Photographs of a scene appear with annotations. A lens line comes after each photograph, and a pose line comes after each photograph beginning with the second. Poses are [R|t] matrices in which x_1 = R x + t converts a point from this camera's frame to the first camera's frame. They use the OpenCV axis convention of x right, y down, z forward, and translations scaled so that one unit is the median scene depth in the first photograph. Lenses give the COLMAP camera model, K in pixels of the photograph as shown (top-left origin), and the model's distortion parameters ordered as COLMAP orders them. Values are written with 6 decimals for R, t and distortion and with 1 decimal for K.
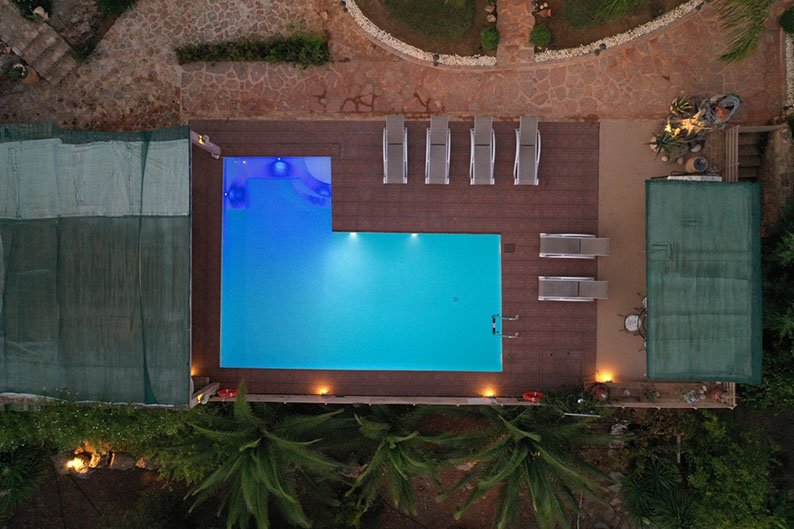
lens RADIAL K [[629.6, 0, 398.4], [0, 629.6, 263.6], [0, 0, 1]] dist [-0.004344, -0.015622]
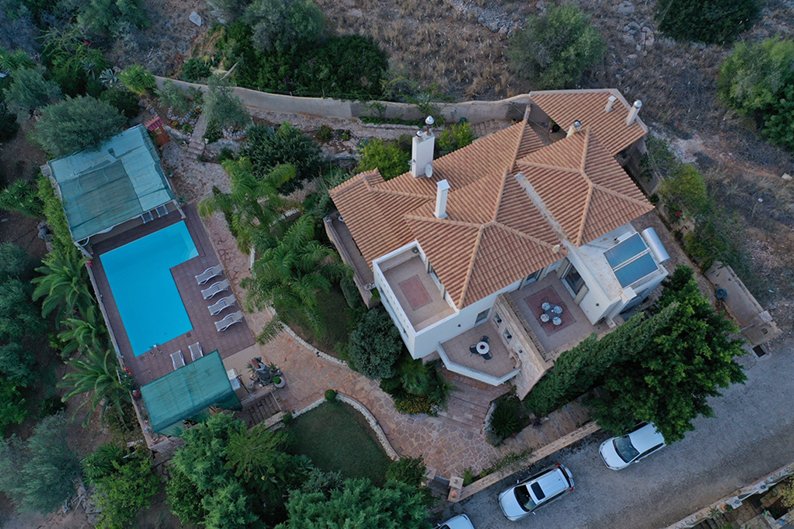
lens RADIAL K [[629.6, 0, 395.0], [0, 629.6, 263.2], [0, 0, 1]] dist [-0.004344, -0.015622]
pose [[0.471976, 0.803811, -0.362113, 1.148275], [-0.881610, 0.429532, -0.195619, -0.349967], [-0.001702, 0.411570, 0.911377, -1.175627]]
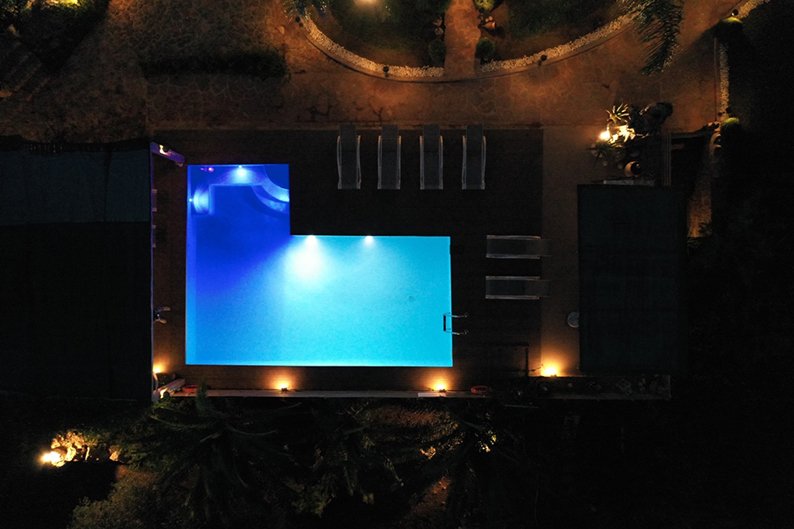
lens RADIAL K [[629.6, 0, 397.3], [0, 629.6, 263.9], [0, 0, 1]] dist [-0.004344, -0.015622]
pose [[0.999965, -0.007501, -0.003675, 0.078149], [0.007501, 0.999972, 0.000106, -0.000982], [0.003674, -0.000134, 0.999993, -0.054583]]
